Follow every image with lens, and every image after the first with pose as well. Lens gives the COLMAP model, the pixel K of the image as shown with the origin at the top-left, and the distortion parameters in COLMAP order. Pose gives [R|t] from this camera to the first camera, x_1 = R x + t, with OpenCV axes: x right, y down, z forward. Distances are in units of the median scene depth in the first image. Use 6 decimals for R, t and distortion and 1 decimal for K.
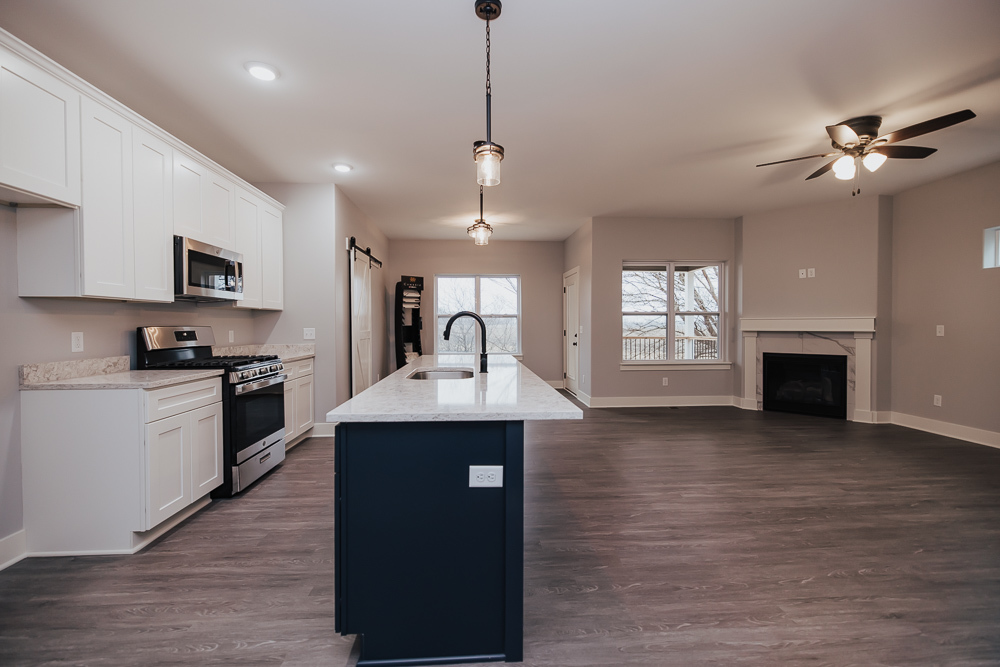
lens RADIAL K [[419.4, 0, 492.1], [0, 419.4, 332.2], [0, 0, 1]] dist [0.001043, 0.000352]
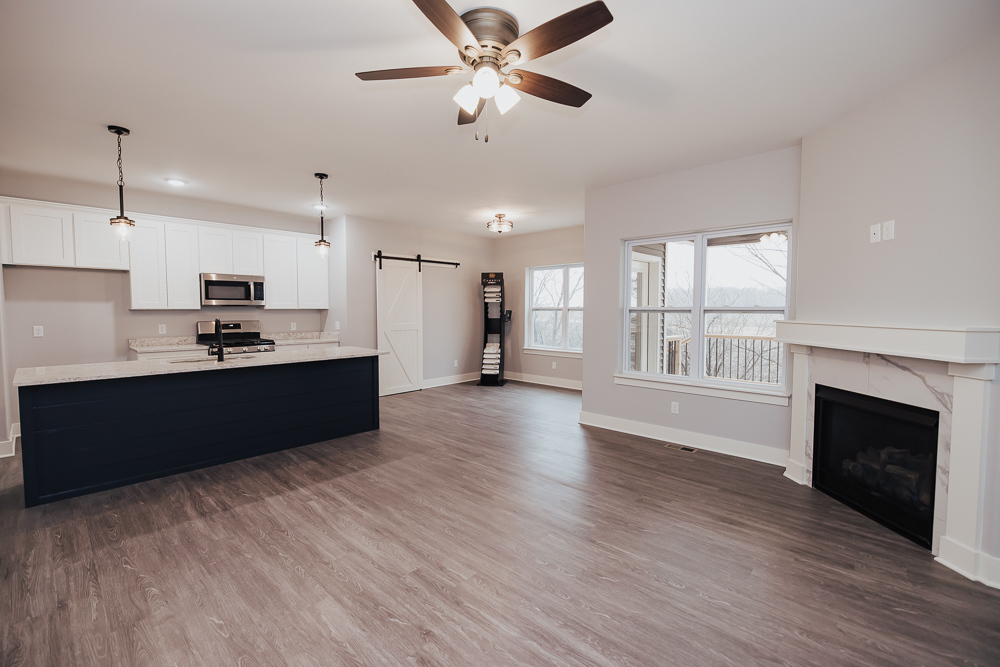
lens RADIAL K [[419.6, 0, 485.0], [0, 419.6, 331.1], [0, 0, 1]] dist [-0.000005, -0.000037]
pose [[0.693034, 0.041398, -0.719715, 0.927271], [-0.016427, 0.998997, 0.041644, -0.045379], [0.720718, -0.017038, 0.693019, 0.386563]]
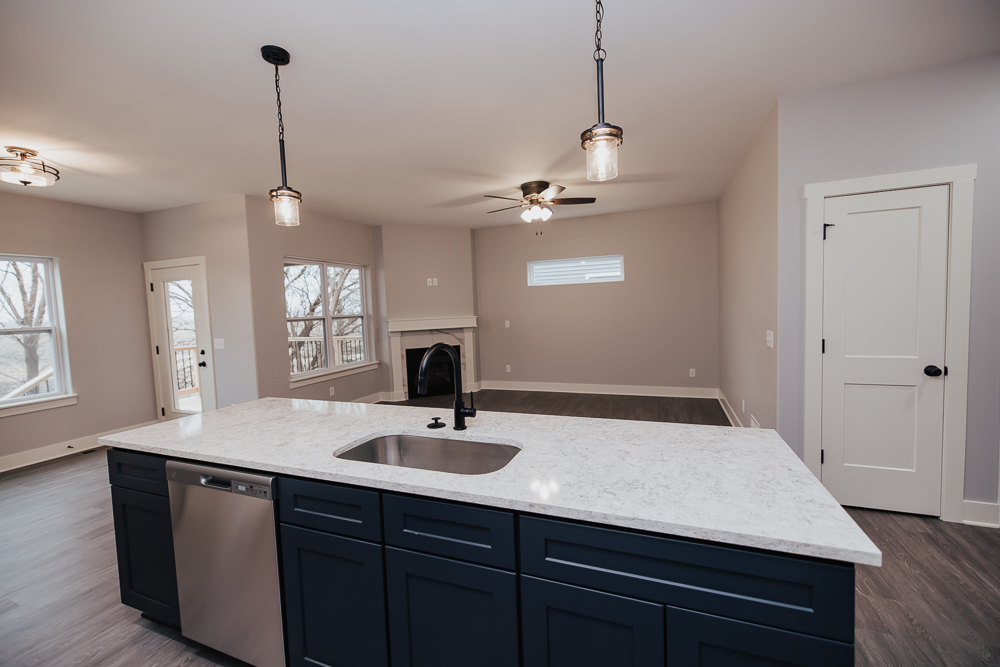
lens RADIAL K [[419.6, 0, 485.0], [0, 419.6, 331.1], [0, 0, 1]] dist [-0.000005, -0.000037]
pose [[0.435638, -0.067982, 0.897551, -0.356045], [0.057006, 0.997226, 0.047863, -0.054868], [-0.898315, 0.030315, 0.438305, 0.380968]]
